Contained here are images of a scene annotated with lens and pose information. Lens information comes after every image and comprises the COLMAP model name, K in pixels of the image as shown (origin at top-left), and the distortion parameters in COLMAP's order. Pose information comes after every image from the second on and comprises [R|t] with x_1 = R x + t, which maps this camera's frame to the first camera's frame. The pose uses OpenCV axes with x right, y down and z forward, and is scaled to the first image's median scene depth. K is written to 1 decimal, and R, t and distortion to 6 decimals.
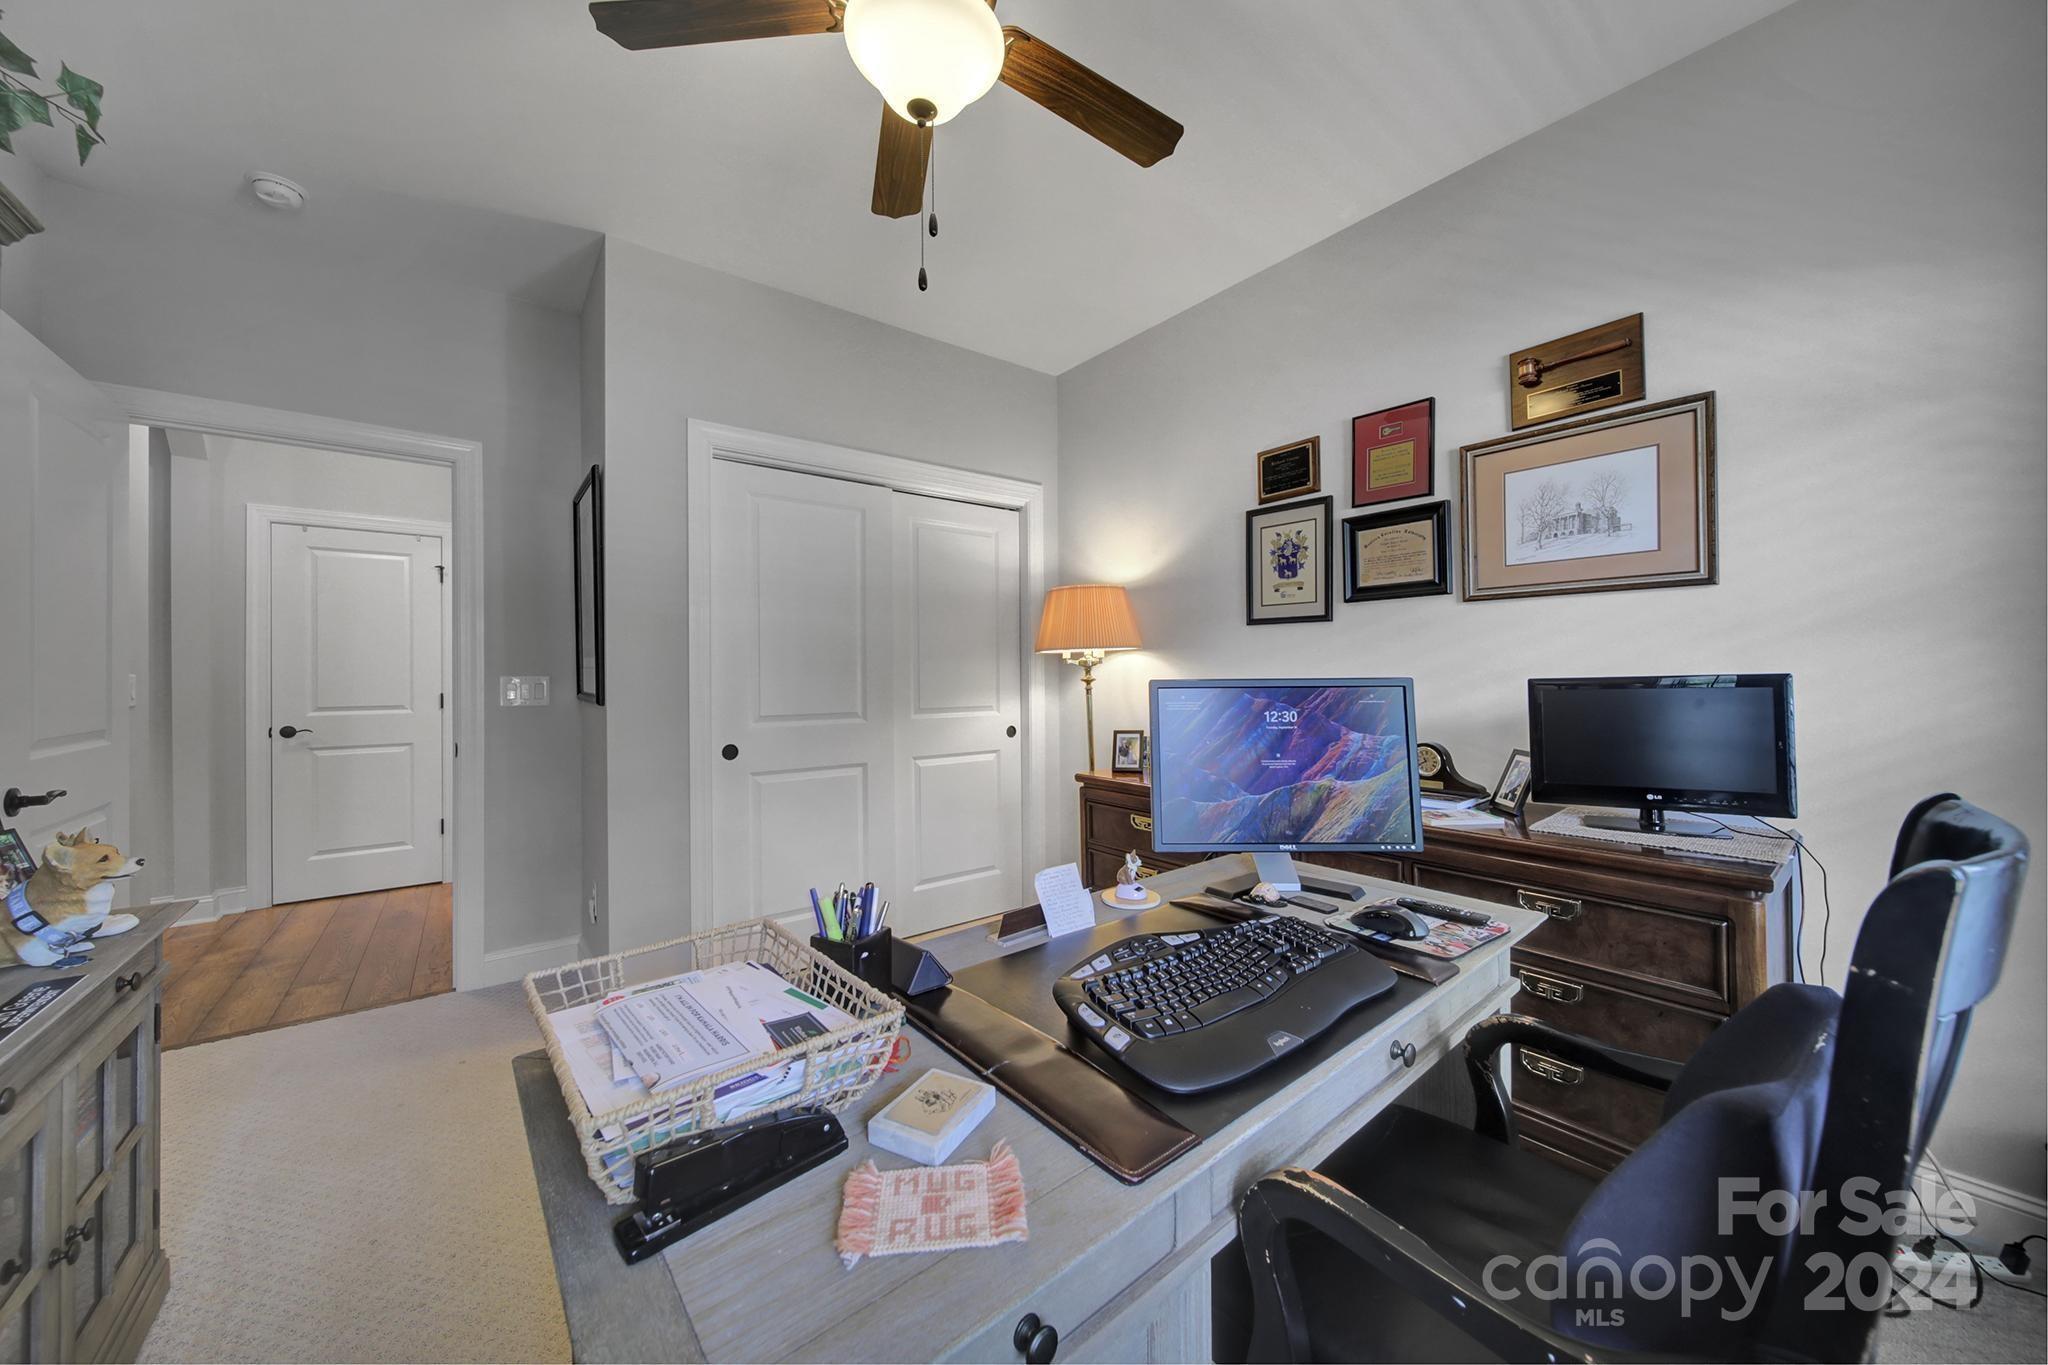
lens RADIAL K [[716.0, 0, 1023.4], [0, 716.0, 667.5], [0, 0, 1]] dist [-0.000982, -0.001494]
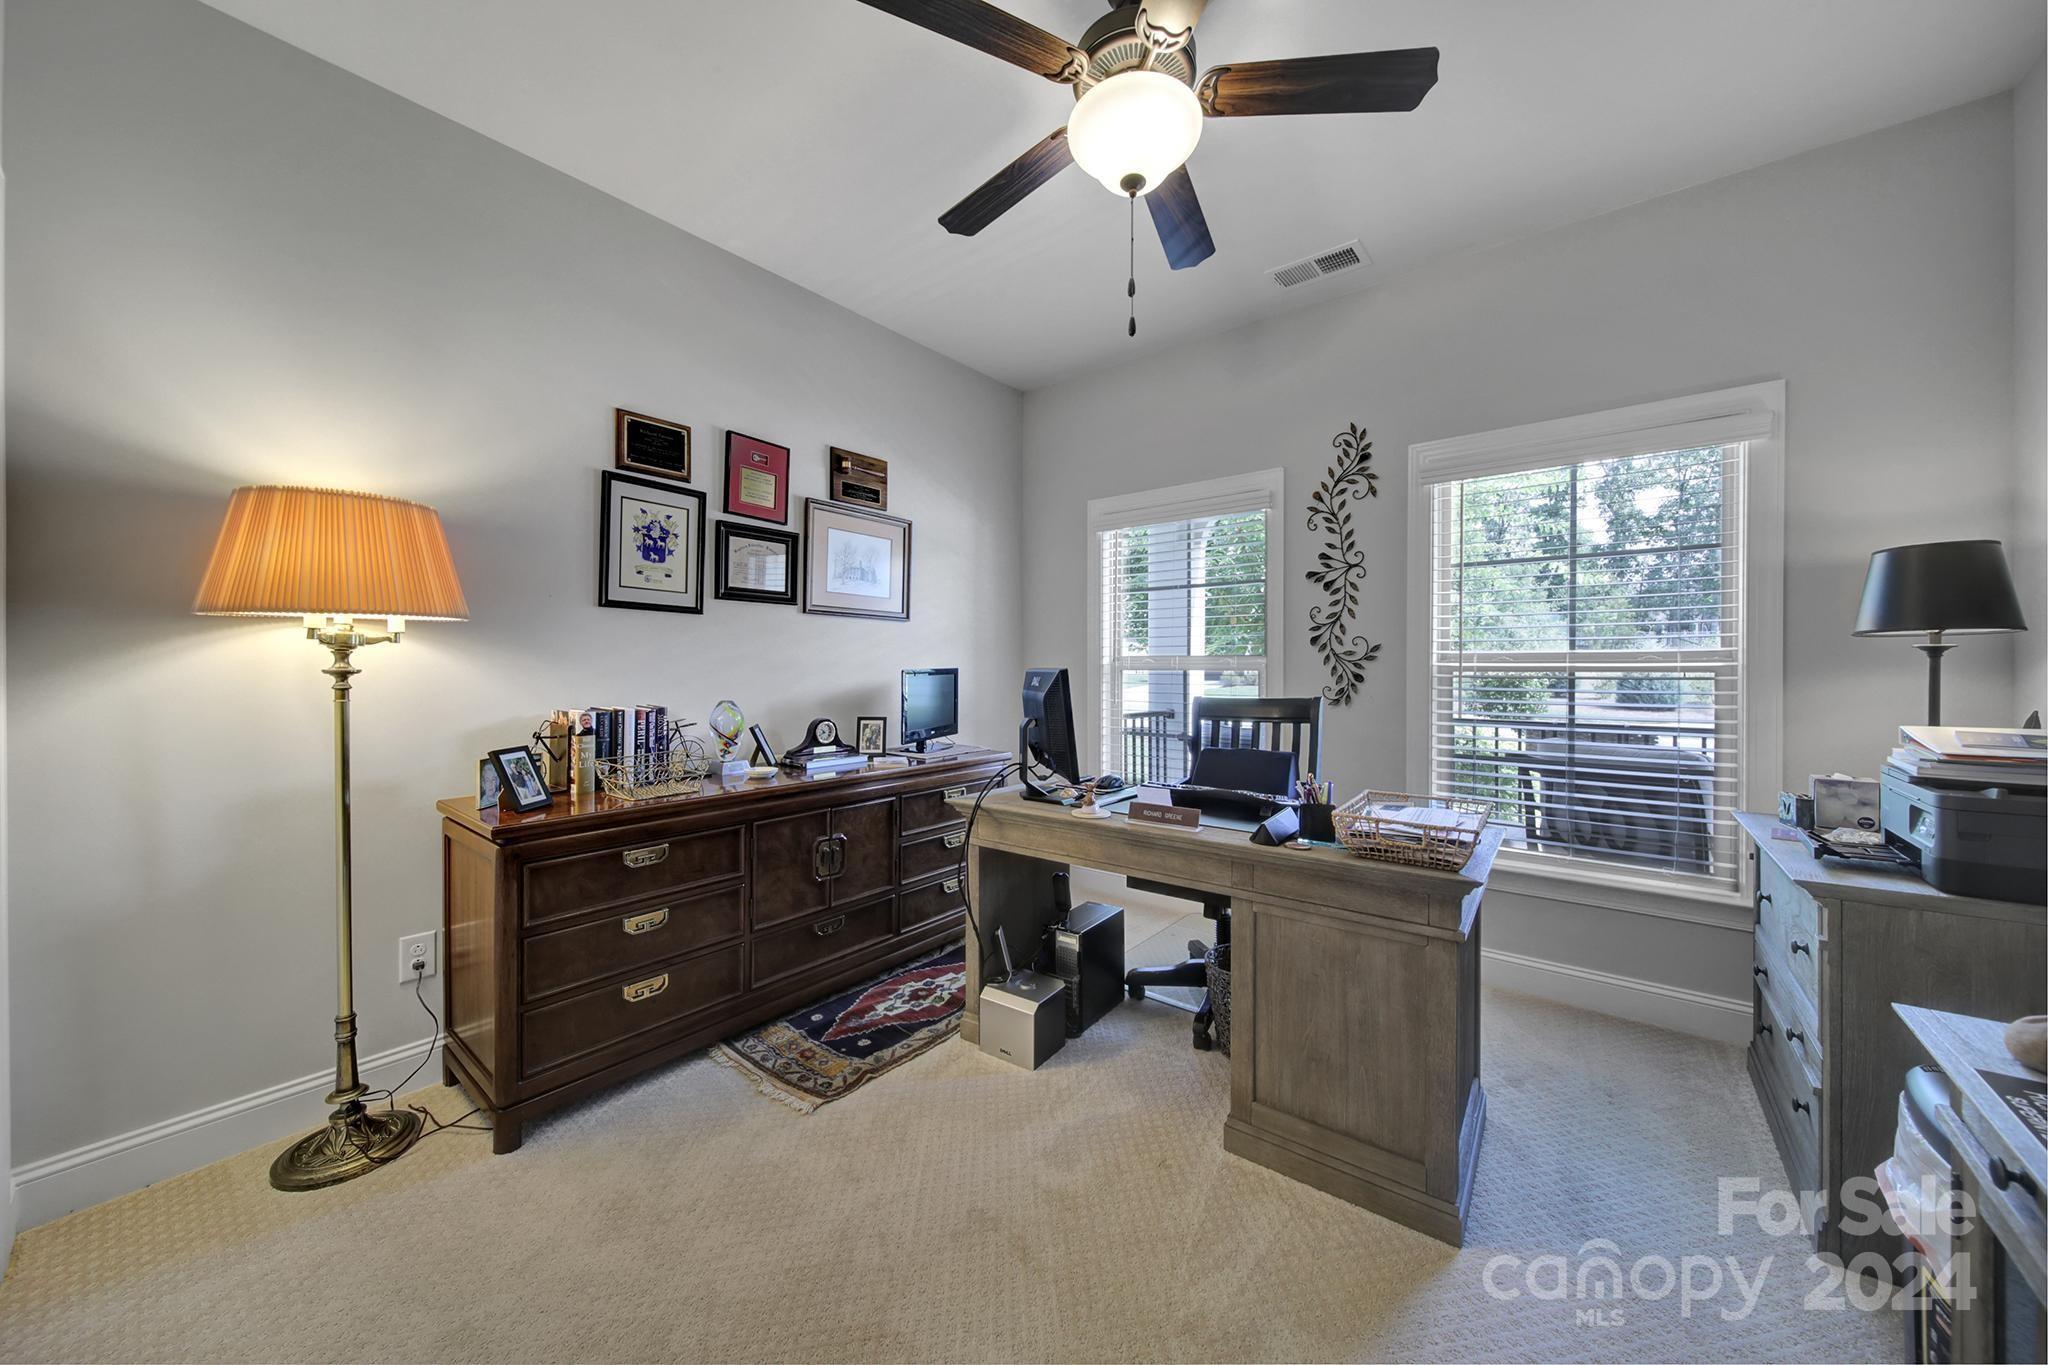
lens RADIAL K [[716.0, 0, 1022.9], [0, 716.0, 676.6], [0, 0, 1]] dist [-0.000982, -0.001494]
pose [[-0.231167, 0.008204, 0.972879, -0.659978], [0.001660, 0.999966, -0.008038, 0.032279], [-0.972913, -0.000243, -0.231173, 0.777695]]
